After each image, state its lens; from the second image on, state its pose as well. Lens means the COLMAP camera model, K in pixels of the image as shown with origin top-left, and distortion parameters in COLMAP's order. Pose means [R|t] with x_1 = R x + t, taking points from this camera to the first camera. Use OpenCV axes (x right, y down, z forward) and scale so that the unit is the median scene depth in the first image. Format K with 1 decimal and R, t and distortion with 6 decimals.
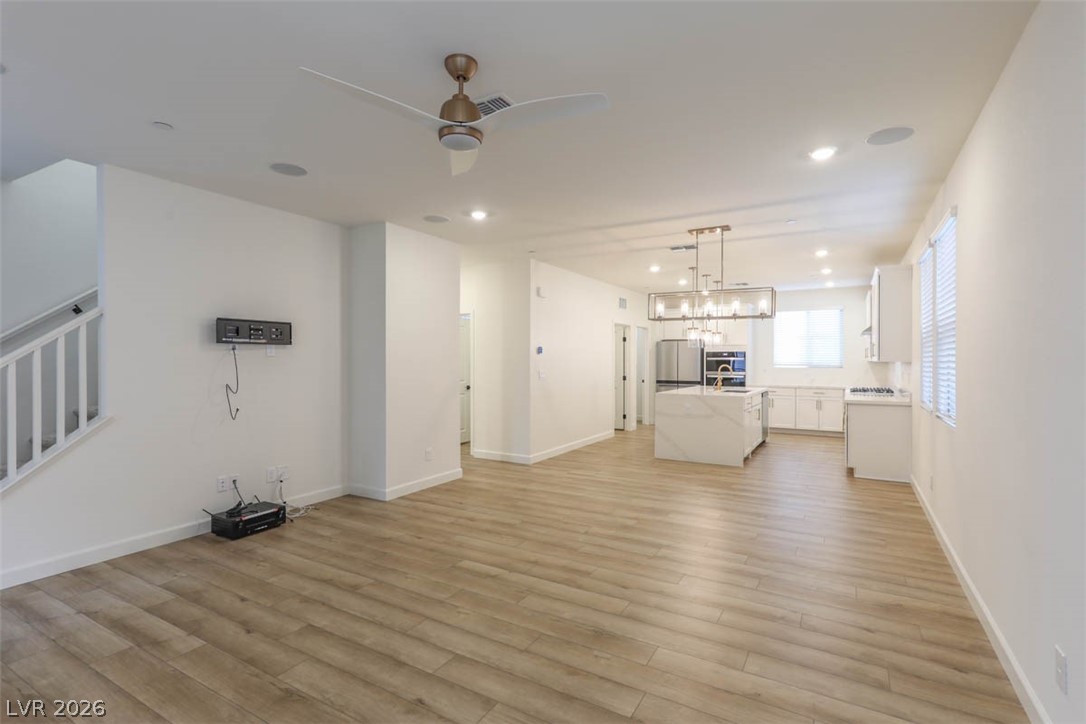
lens RADIAL K [[512.5, 0, 556.6], [0, 512.5, 388.8], [0, 0, 1]] dist [0.014433, 0.004782]
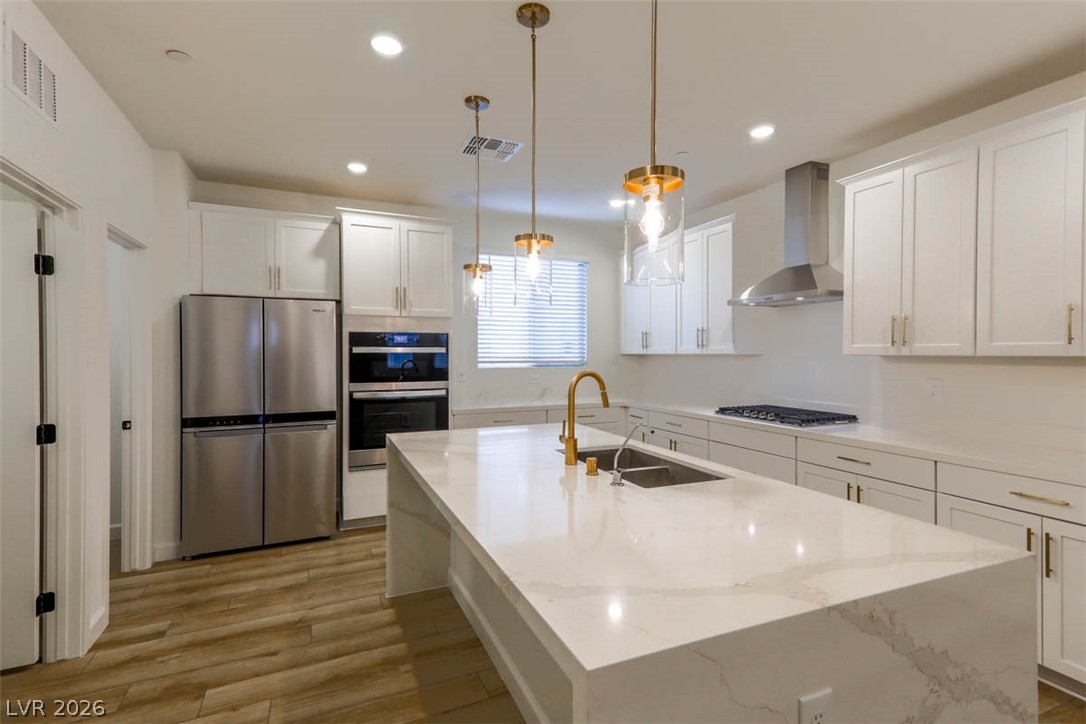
lens RADIAL K [[512.5, 0, 545.5], [0, 512.5, 355.3], [0, 0, 1]] dist [0.014433, 0.004782]
pose [[0.587826, -0.006333, 0.808962, 0.151679], [0.049999, 0.998342, -0.028516, -0.076566], [-0.807440, 0.057210, 0.587169, 1.379546]]
